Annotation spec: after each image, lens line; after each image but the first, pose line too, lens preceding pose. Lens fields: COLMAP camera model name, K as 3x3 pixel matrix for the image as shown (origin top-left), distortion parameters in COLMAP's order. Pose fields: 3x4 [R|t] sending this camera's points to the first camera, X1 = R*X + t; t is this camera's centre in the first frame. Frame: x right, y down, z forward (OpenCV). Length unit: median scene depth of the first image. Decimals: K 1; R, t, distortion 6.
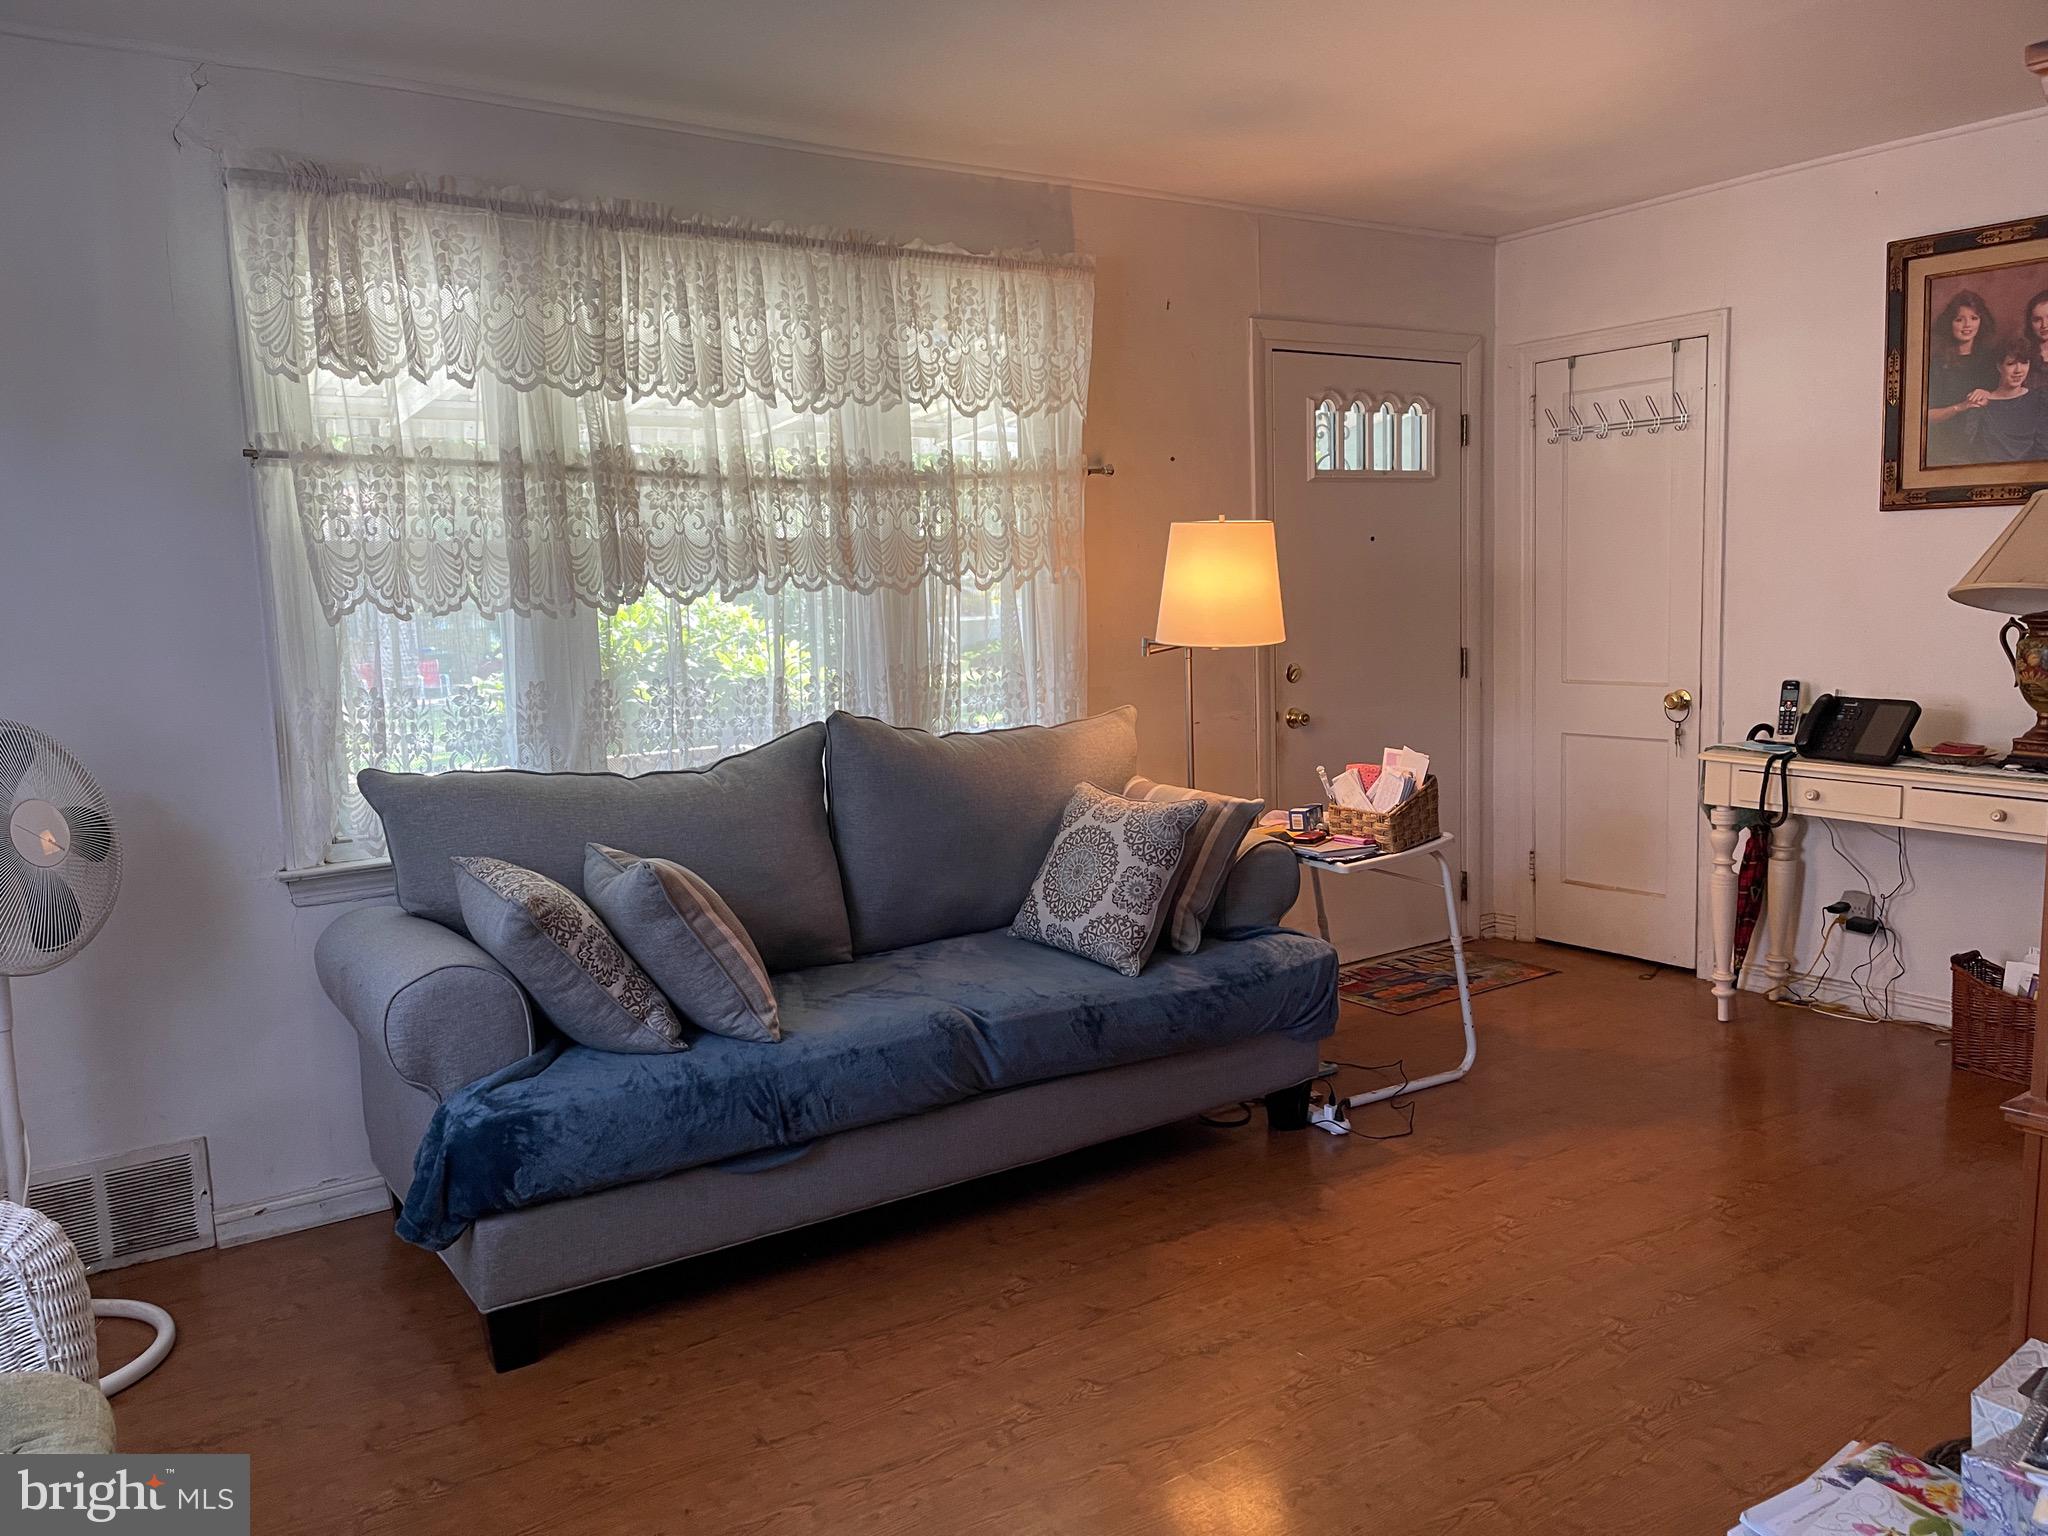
lens RADIAL K [[1555.4, 0, 1033.4], [0, 1555.4, 773.3], [0, 0, 1]] dist [0.076991, -0.088047]
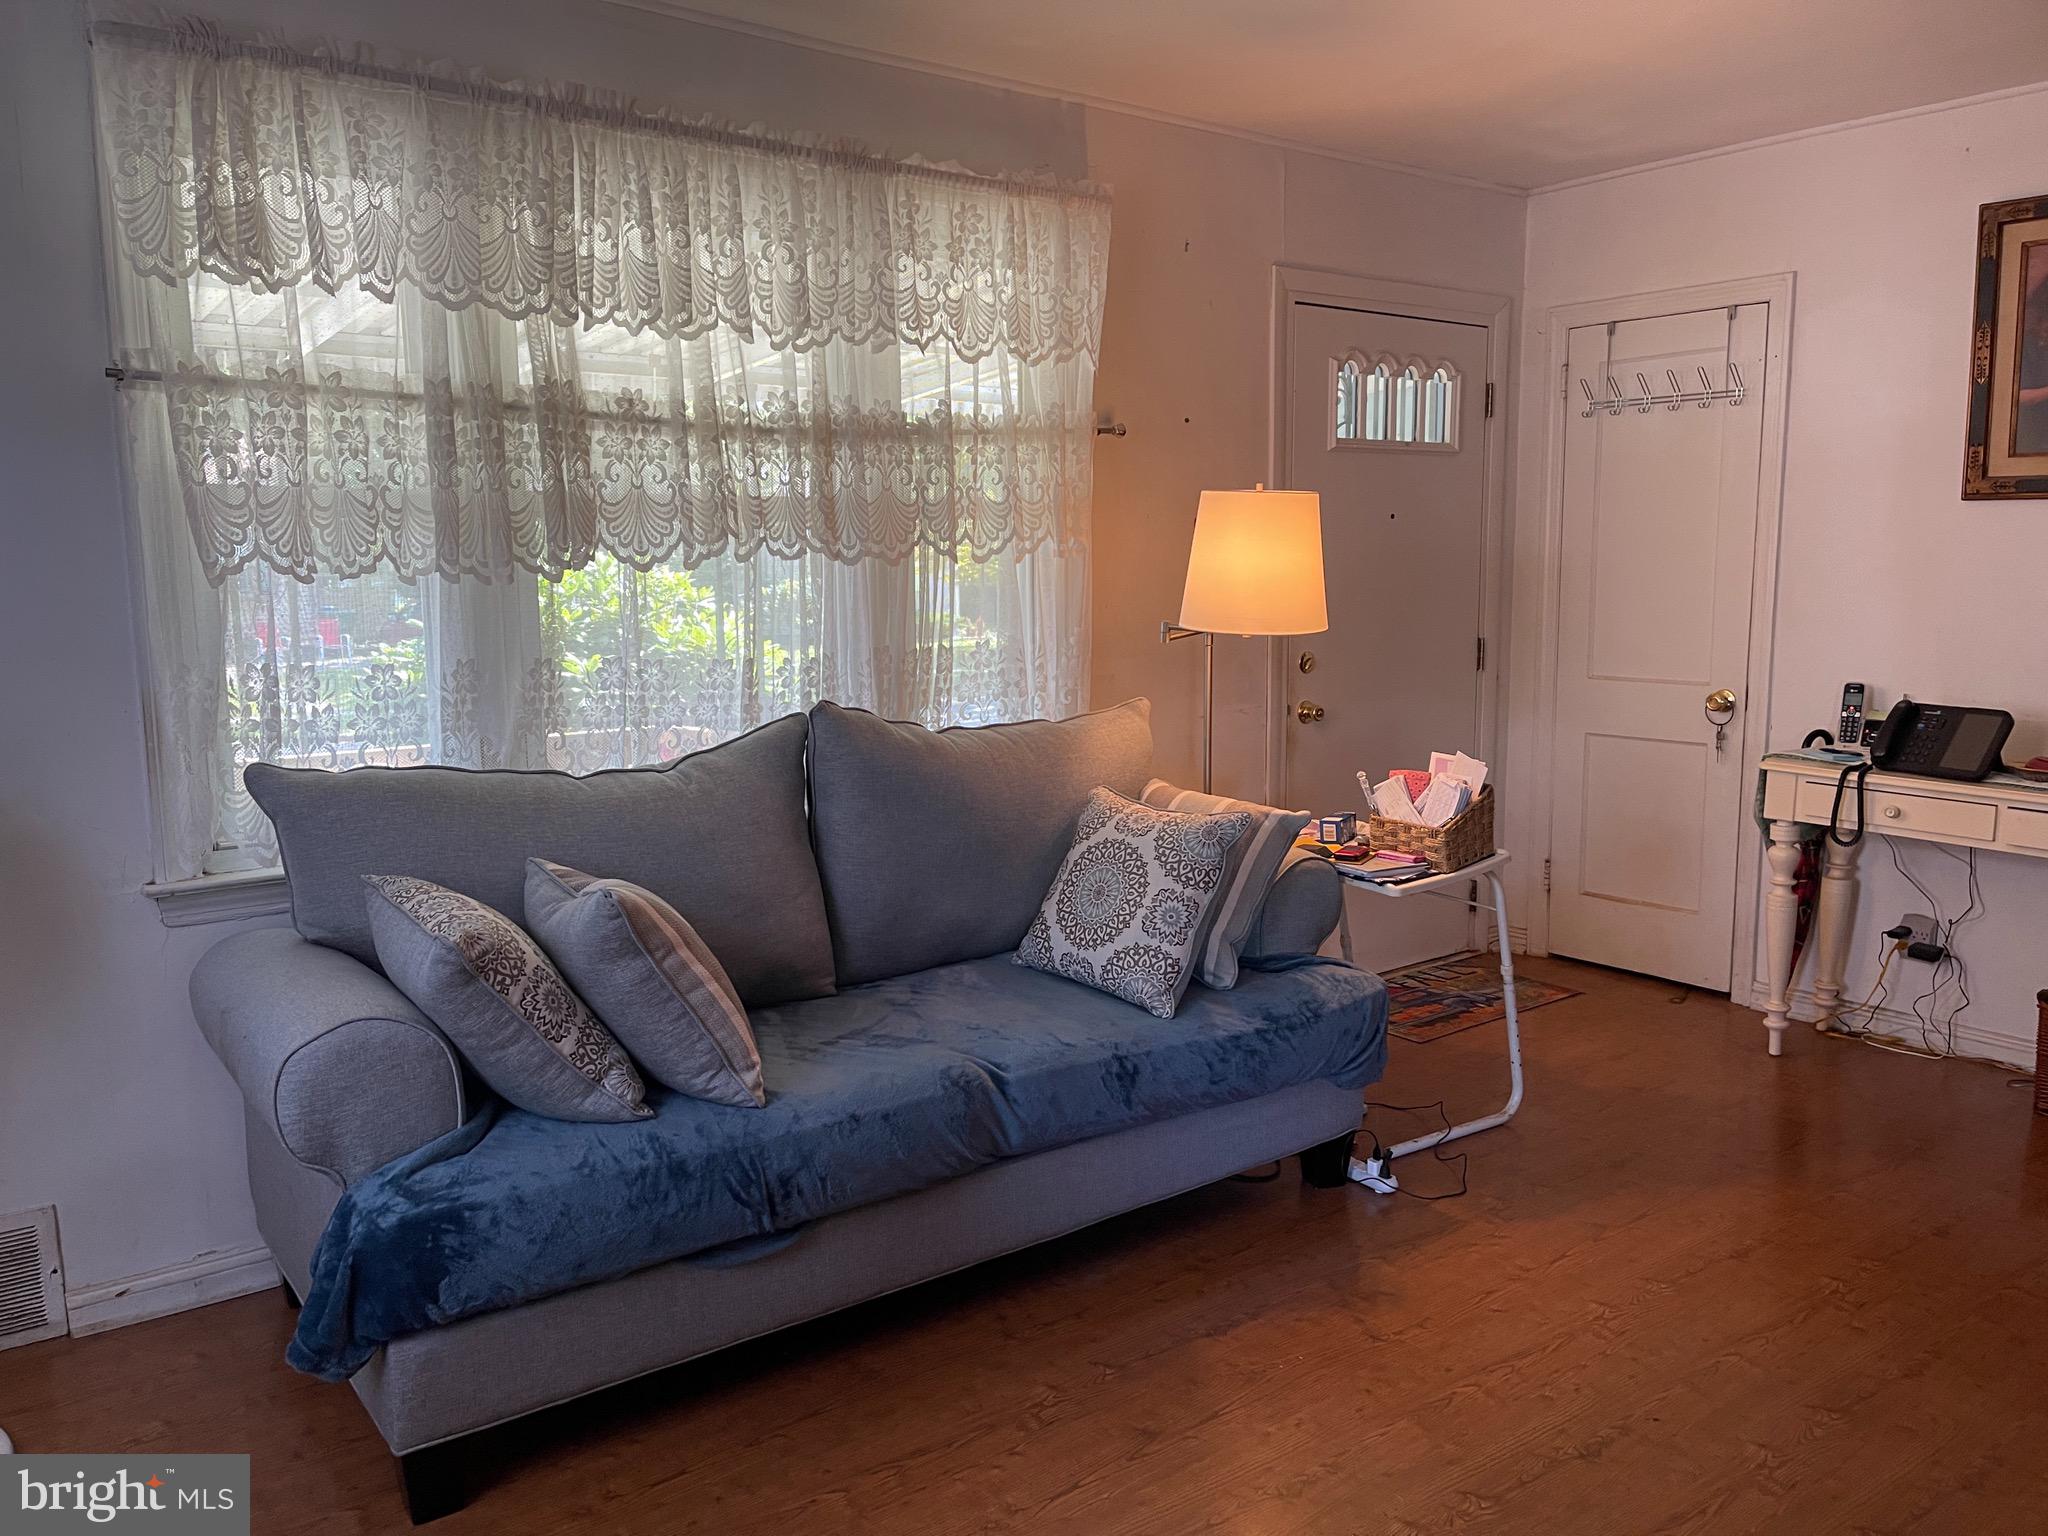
lens RADIAL K [[1555.4, 0, 1033.4], [0, 1555.4, 773.3], [0, 0, 1]] dist [0.076991, -0.088047]
pose [[0.998274, 0.018140, 0.055851, -0.057100], [-0.019221, 0.999637, 0.018882, -0.018640], [-0.055488, -0.019923, 0.998261, 0.137587]]
